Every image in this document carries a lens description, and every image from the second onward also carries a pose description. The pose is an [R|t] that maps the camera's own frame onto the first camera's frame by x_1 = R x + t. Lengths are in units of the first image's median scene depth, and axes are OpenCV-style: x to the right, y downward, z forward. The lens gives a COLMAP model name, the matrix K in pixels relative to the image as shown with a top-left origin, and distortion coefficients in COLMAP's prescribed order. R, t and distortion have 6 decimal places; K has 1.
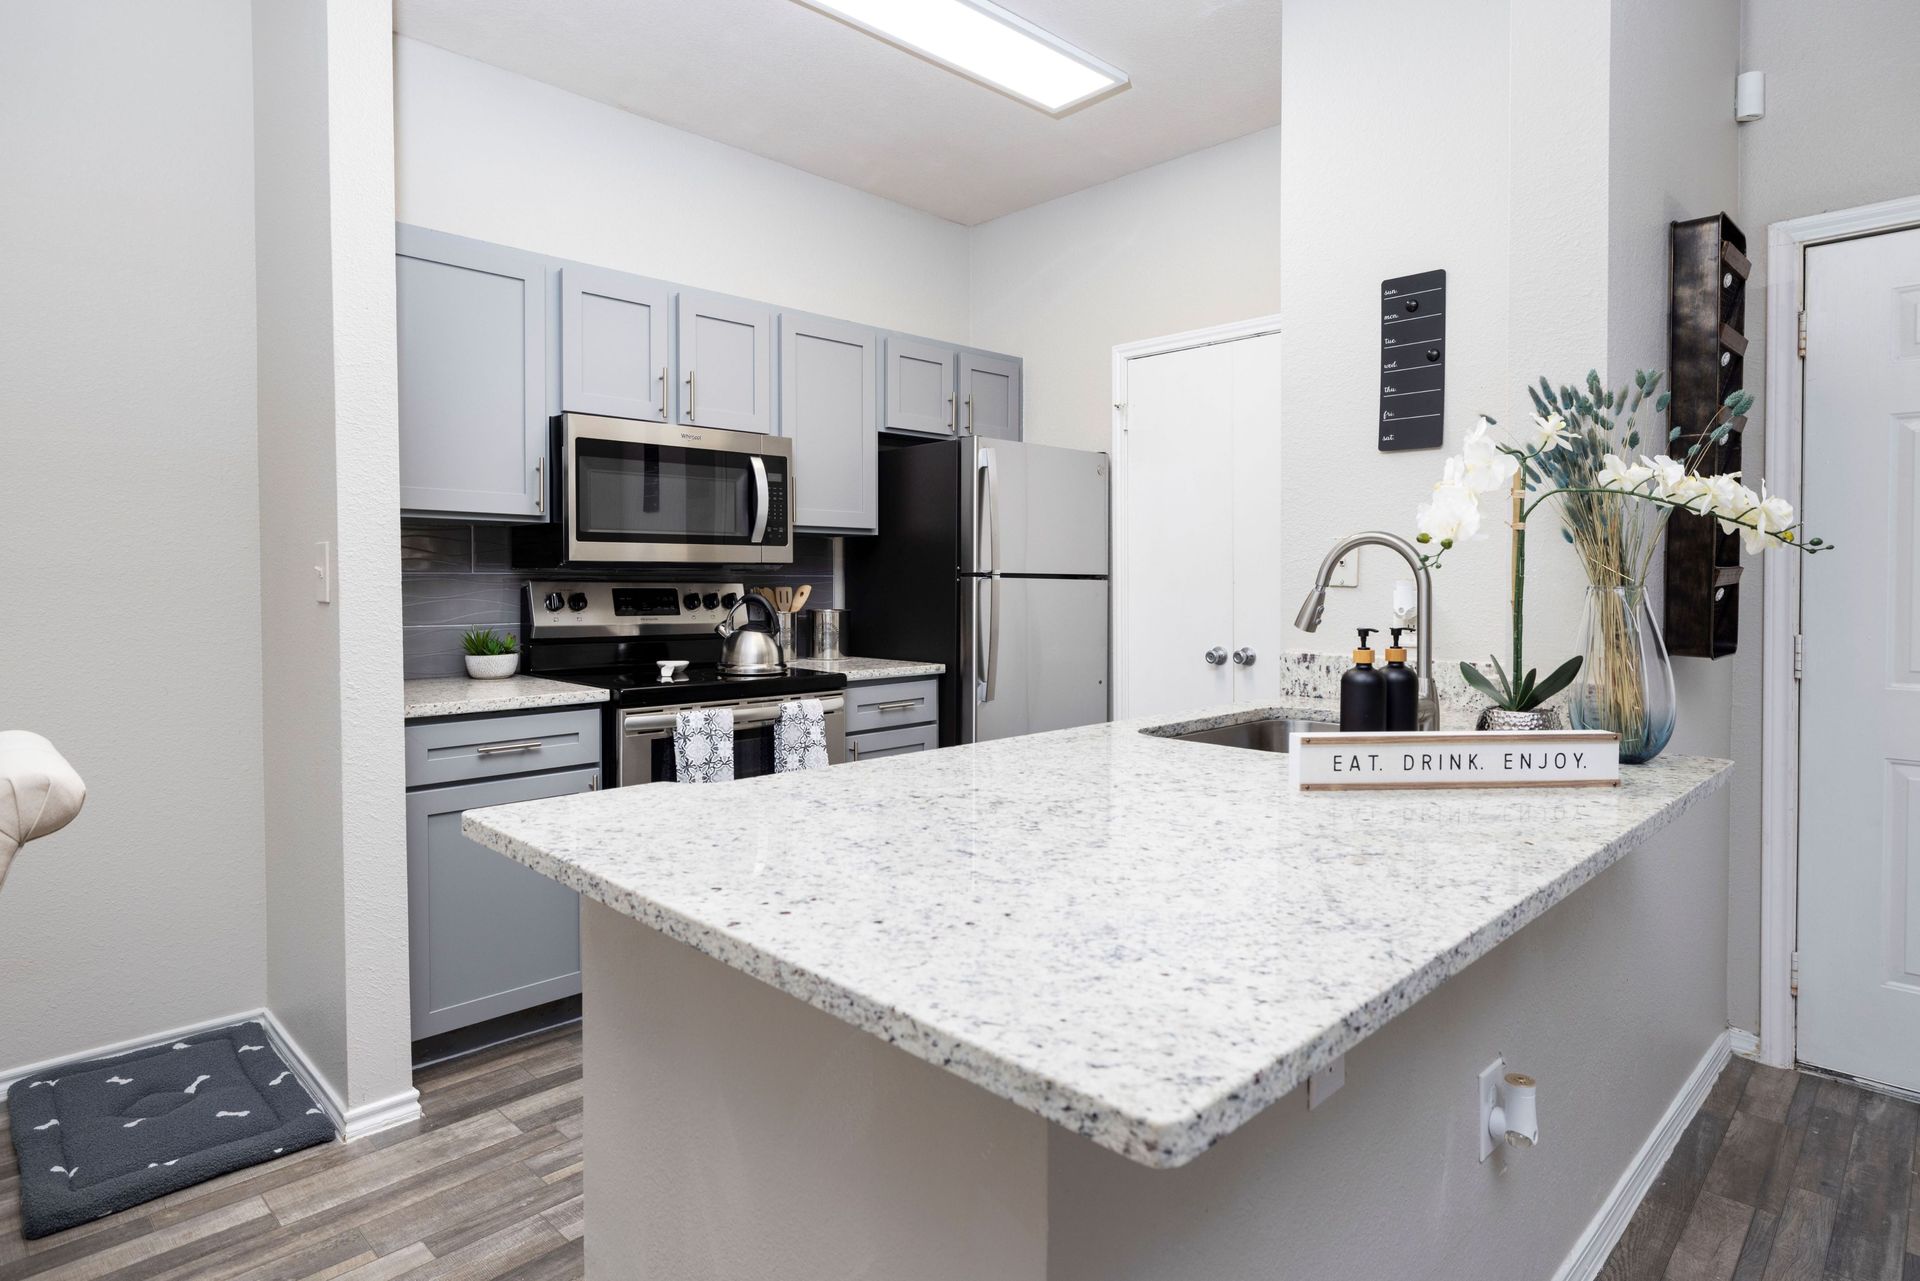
lens RADIAL K [[1048.2, 0, 968.9], [0, 1048.2, 582.6], [0, 0, 1]] dist [-0.000065, -0.000005]
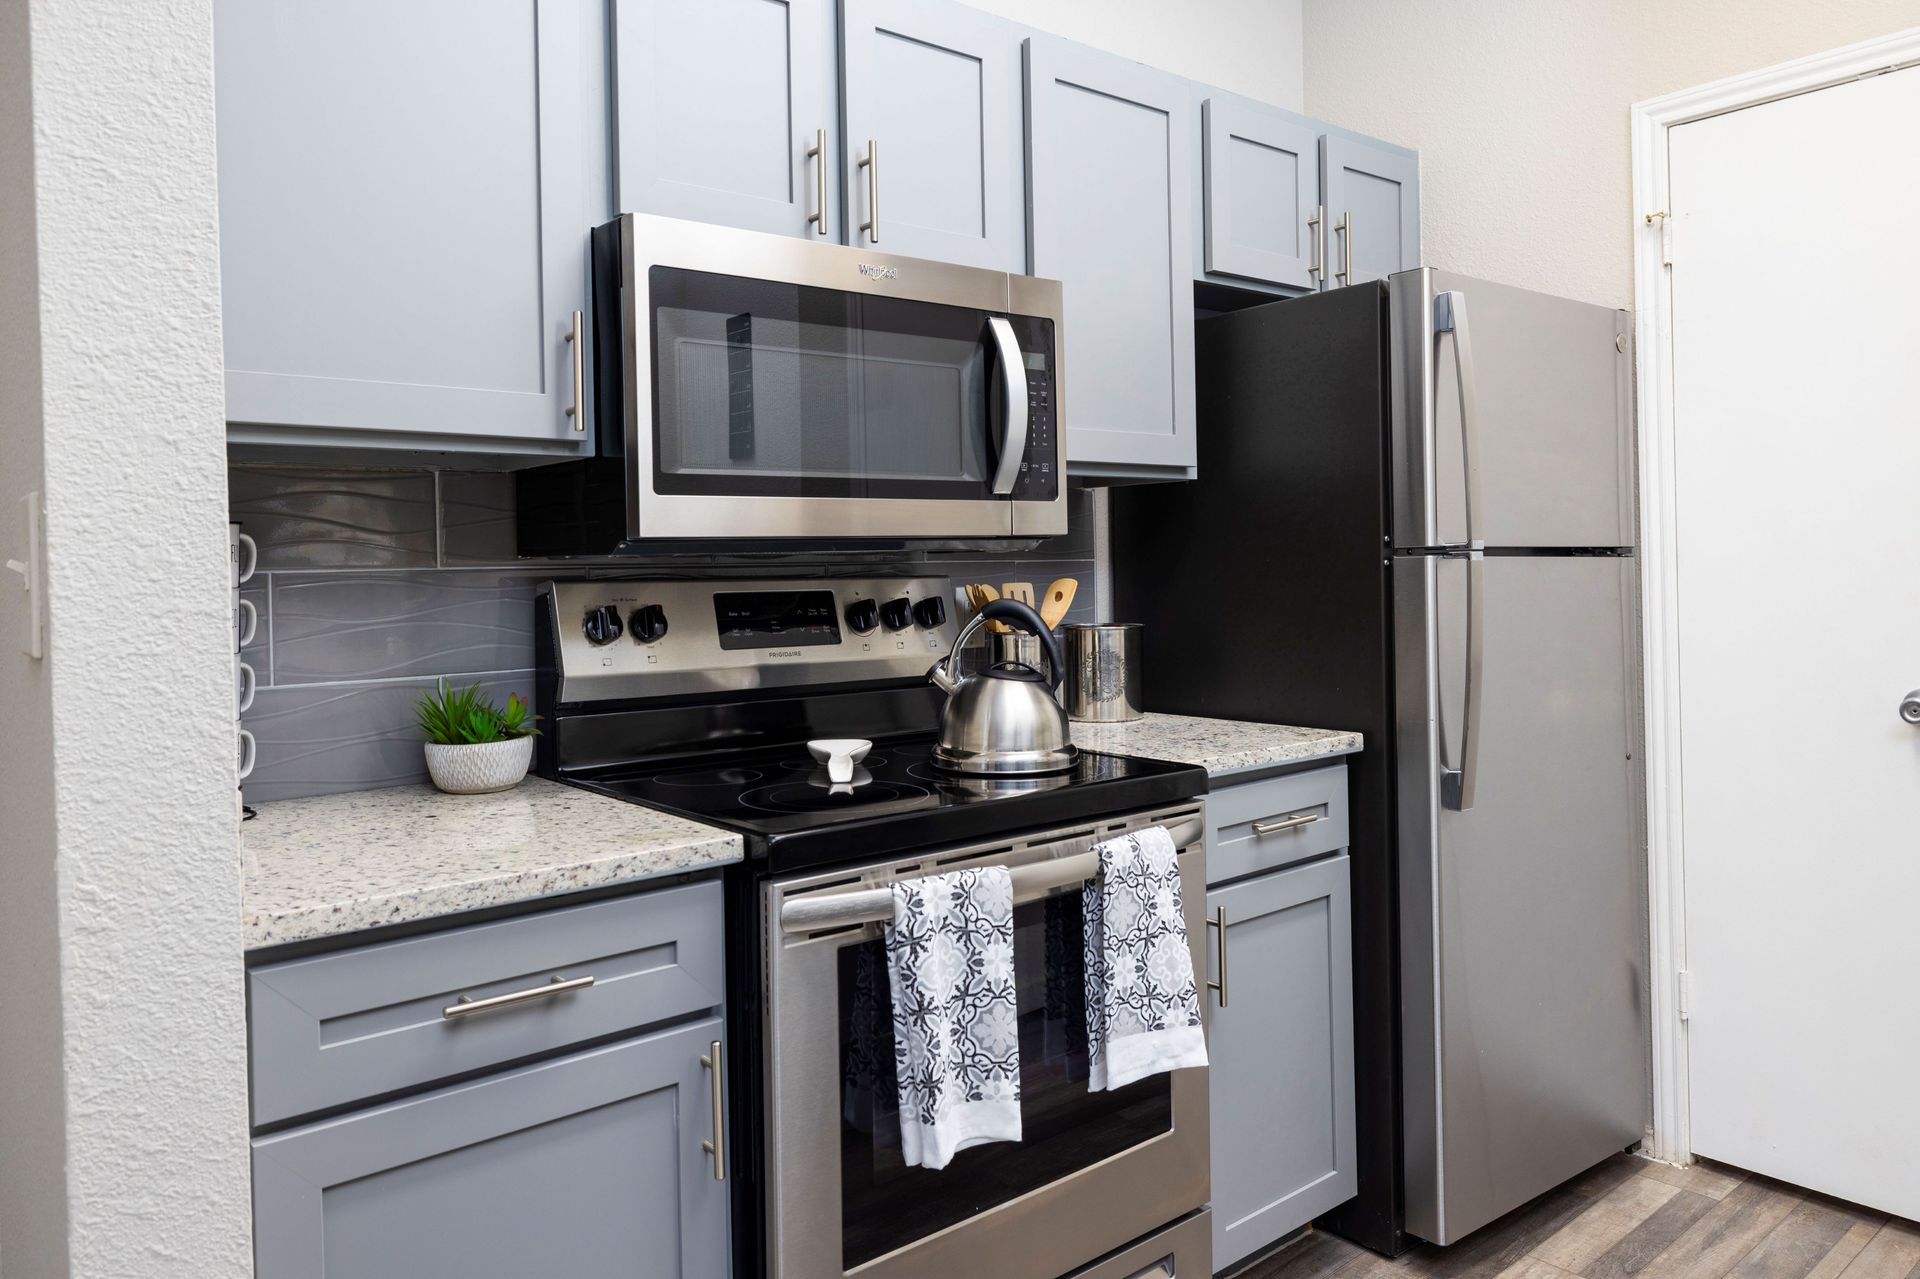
lens RADIAL K [[1338.1, 0, 956.2], [0, 1338.1, 557.7], [0, 0, 1]] dist [0.002900, -0.000971]
pose [[0.995626, -0.020706, -0.091101, -0.170944], [0.020077, 0.999768, -0.007814, -0.004445], [0.091242, 0.005950, 0.995811, 0.387996]]
